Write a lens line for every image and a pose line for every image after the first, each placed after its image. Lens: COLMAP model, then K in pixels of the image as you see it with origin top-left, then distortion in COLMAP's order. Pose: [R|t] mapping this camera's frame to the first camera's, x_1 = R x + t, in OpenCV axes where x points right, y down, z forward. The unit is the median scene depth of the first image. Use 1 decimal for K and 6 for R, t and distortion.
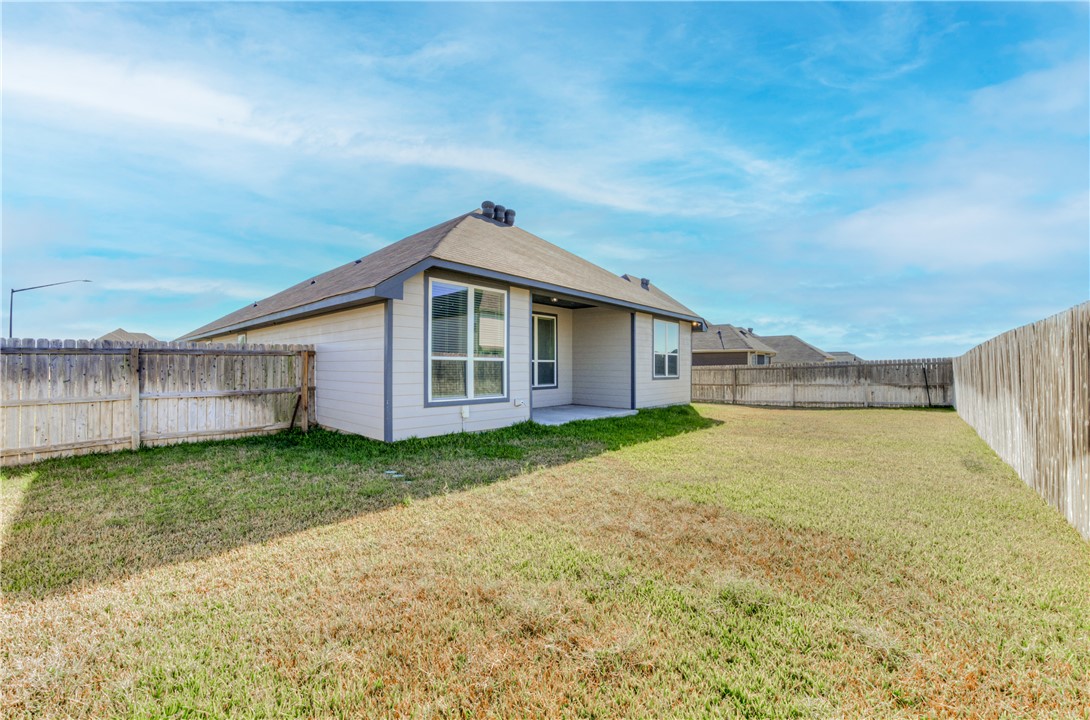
lens RADIAL K [[398.4, 0, 545.0], [0, 398.4, 360.0], [0, 0, 1]] dist [-0.000822, -0.000058]
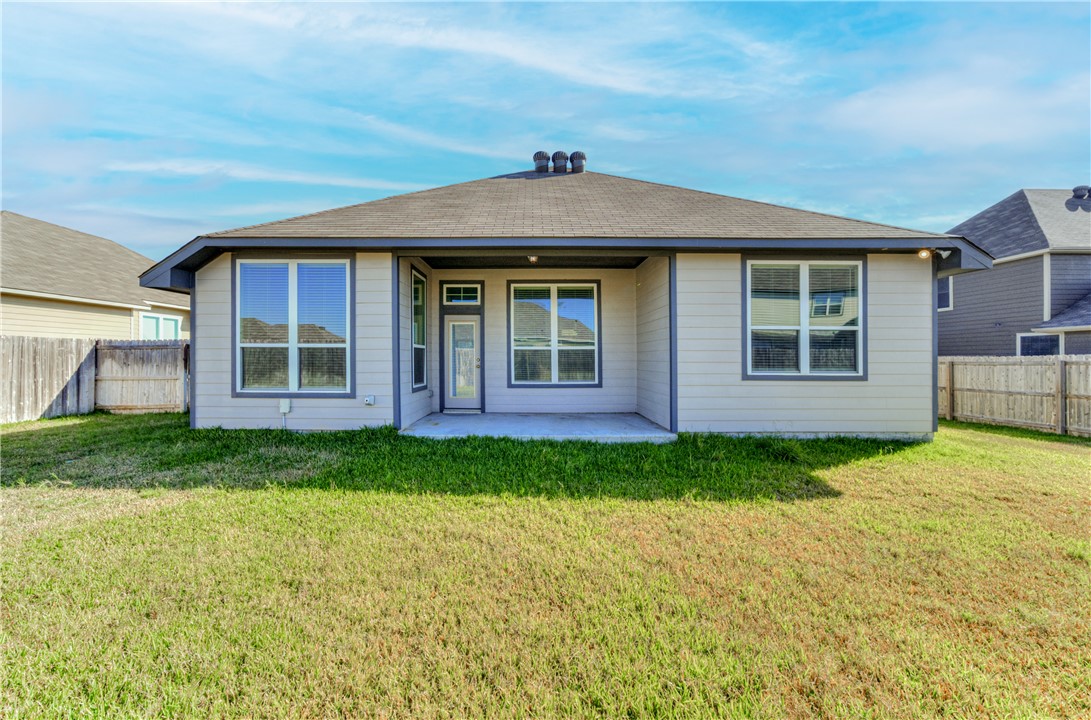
lens RADIAL K [[398.8, 0, 545.5], [0, 398.8, 360.0], [0, 0, 1]] dist [-0.000822, -0.000058]
pose [[0.685706, -0.003849, -0.727869, 0.538262], [0.013420, 0.999883, 0.007355, 0.019830], [0.727755, -0.014812, 0.685677, 0.533418]]
